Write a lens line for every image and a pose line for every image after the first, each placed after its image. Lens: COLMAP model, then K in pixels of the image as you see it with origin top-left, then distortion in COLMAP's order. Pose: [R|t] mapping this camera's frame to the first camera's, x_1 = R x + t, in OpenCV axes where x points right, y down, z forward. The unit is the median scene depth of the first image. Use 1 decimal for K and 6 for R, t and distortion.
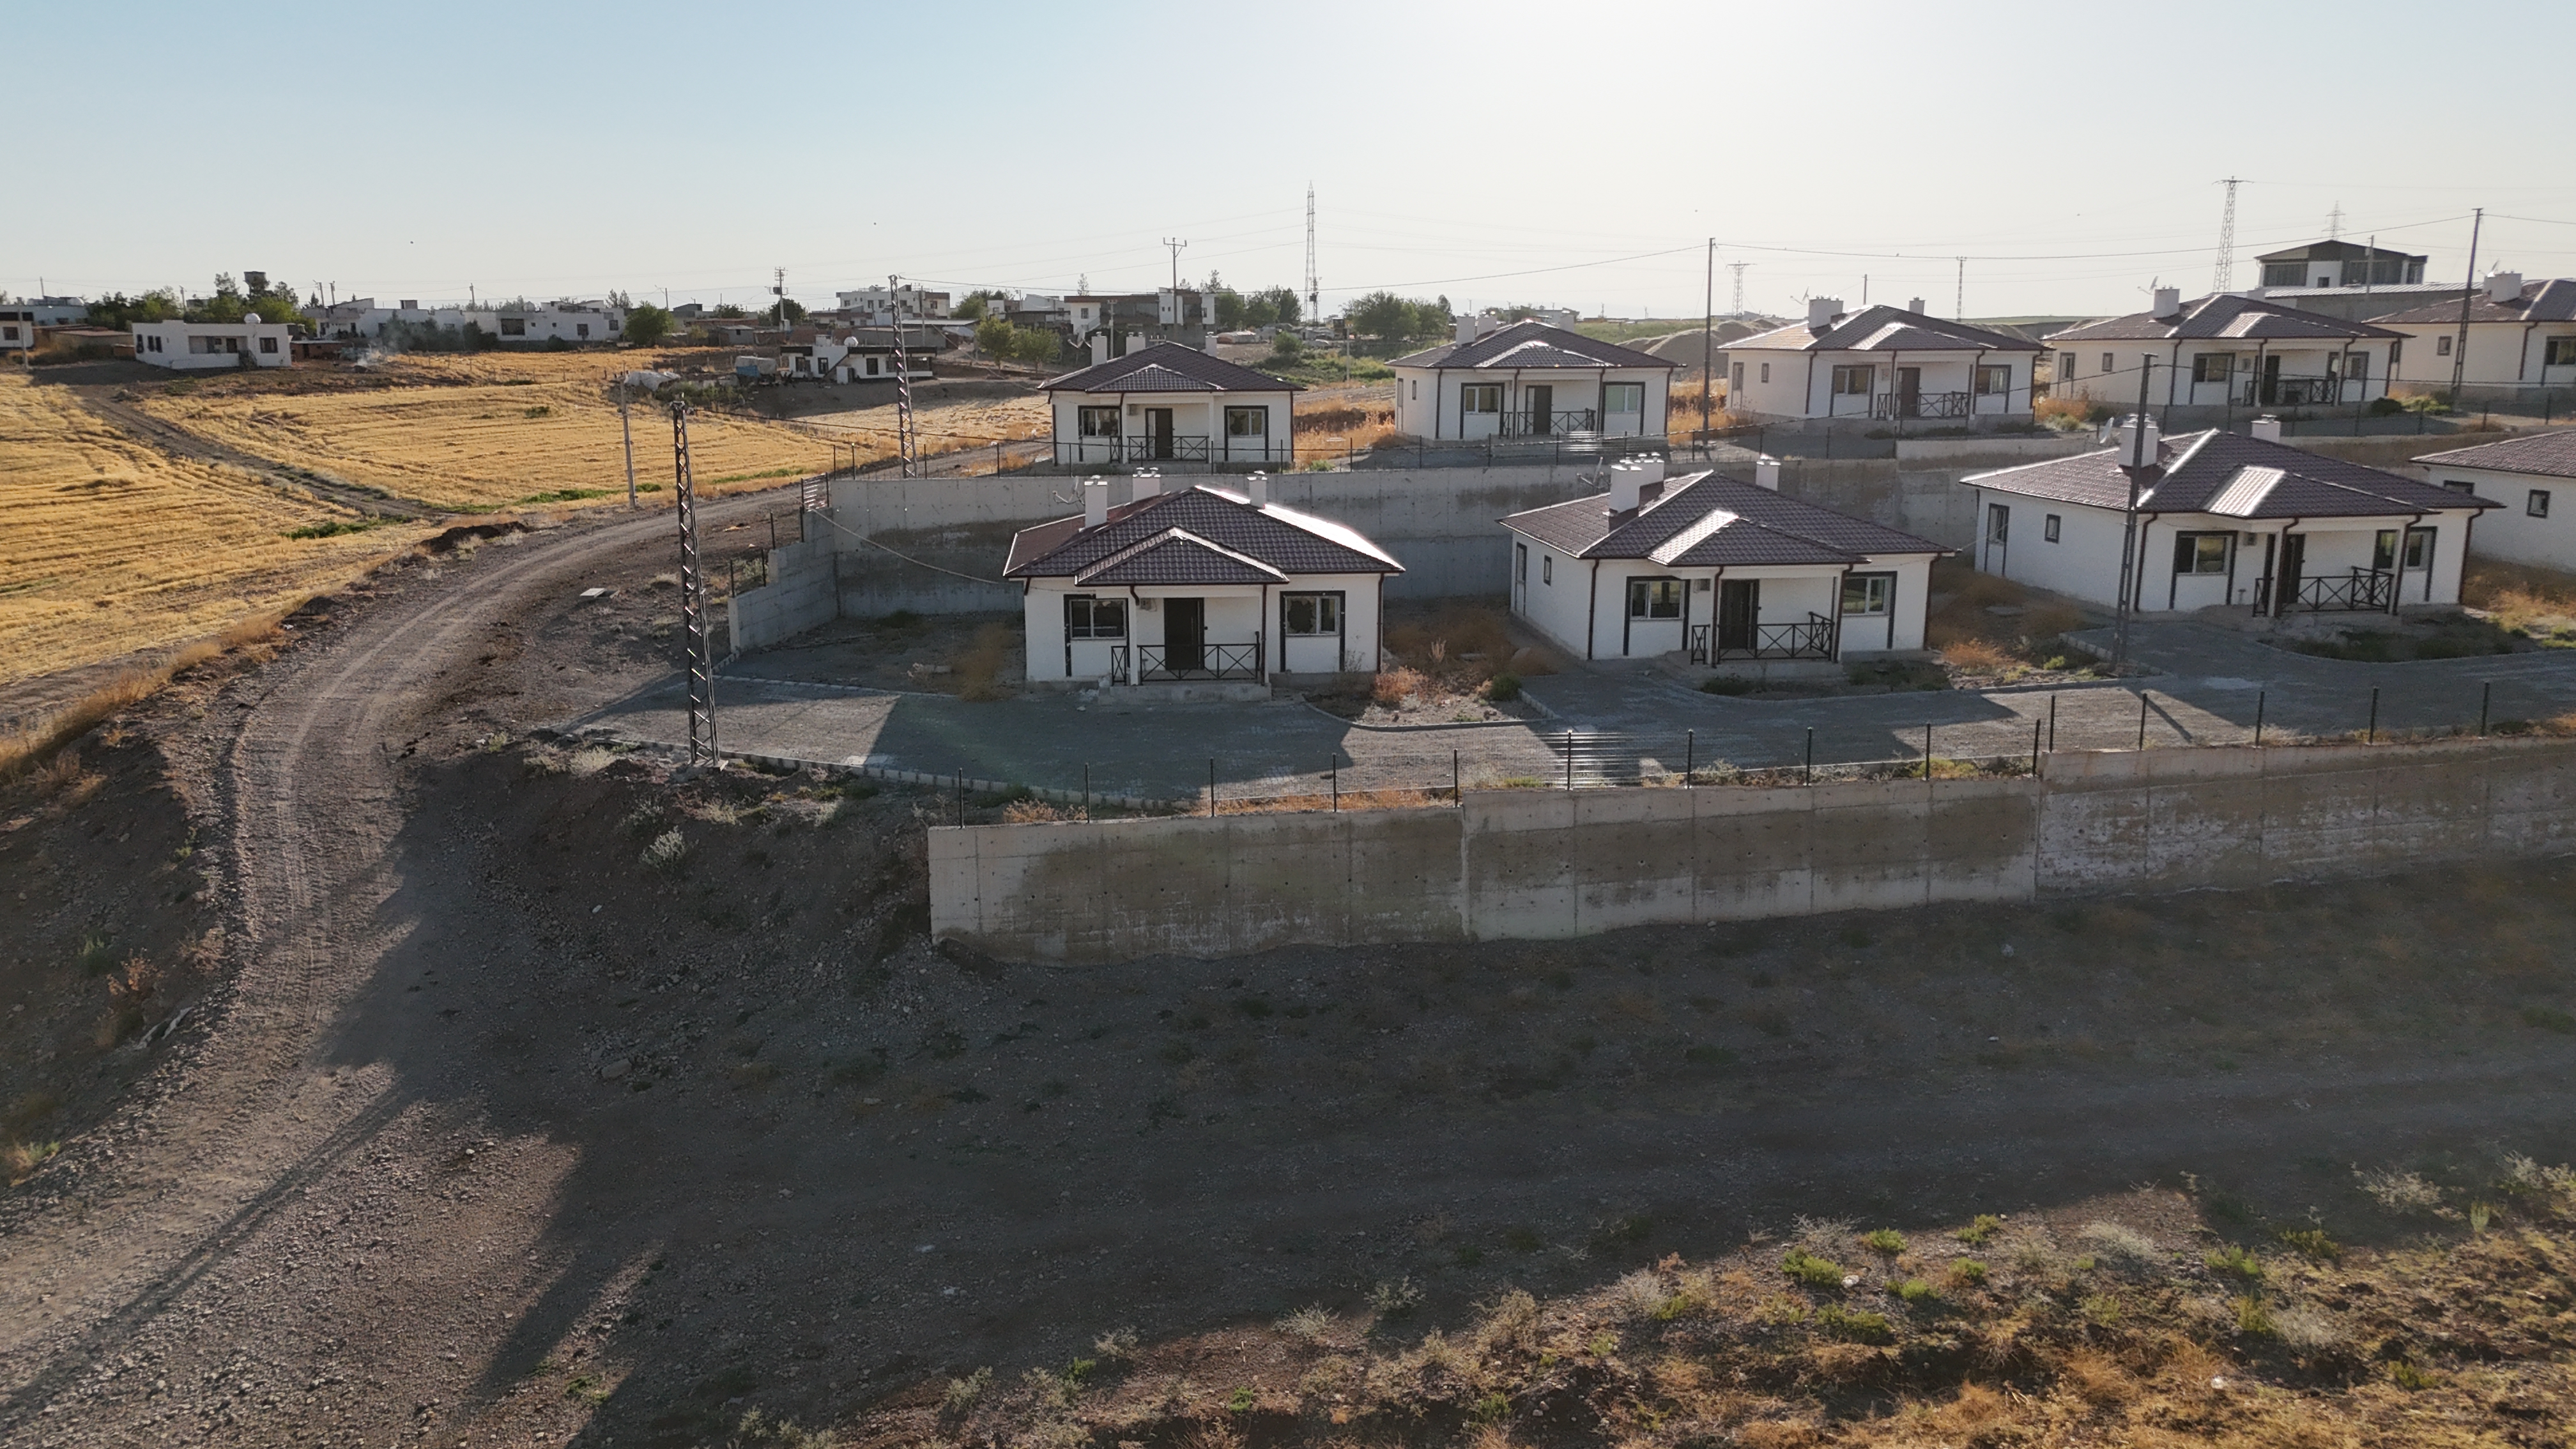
lens RADIAL K [[1902.3, 0, 1286.0], [0, 1902.3, 723.7], [0, 0, 1]] dist [0.073467, -0.077282]
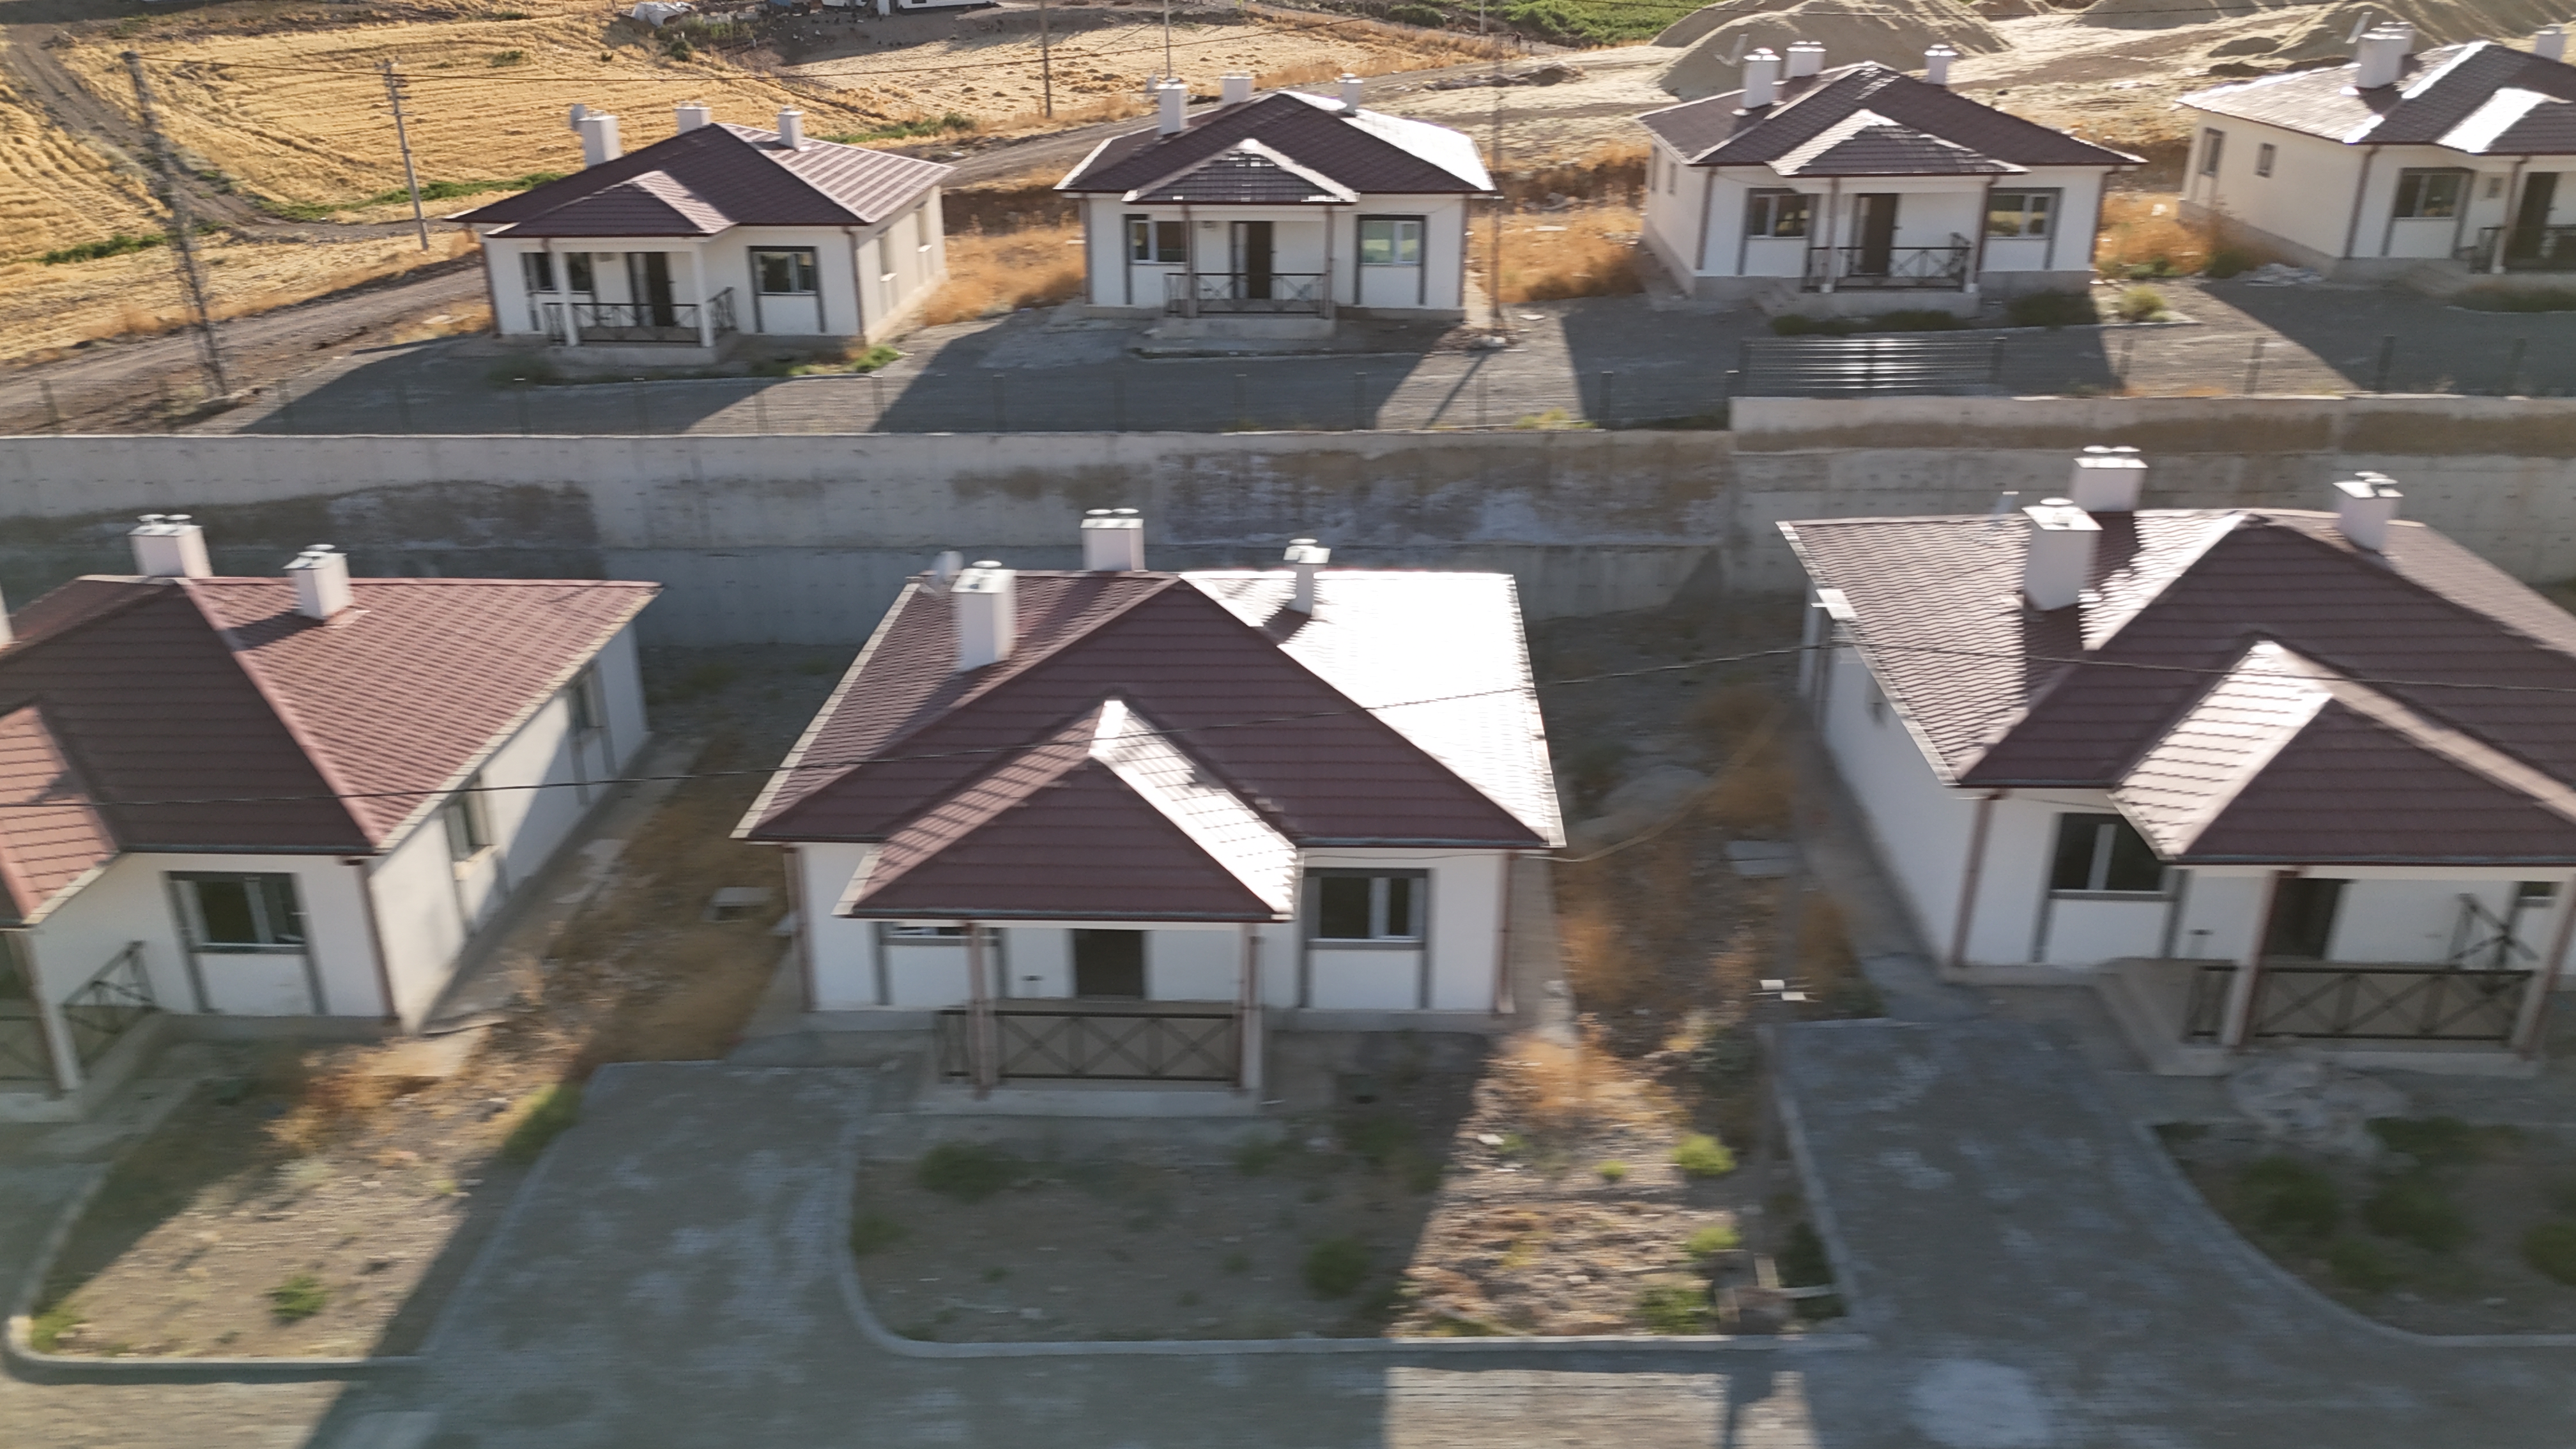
lens RADIAL K [[1898.3, 0, 1288.0], [0, 1898.3, 724.5], [0, 0, 1]] dist [0.073118, -0.068306]
pose [[0.989538, 0.052649, -0.134325, 0.349266], [-0.023780, 0.977822, 0.208081, -0.216513], [0.142302, -0.202710, 0.968844, 0.546838]]
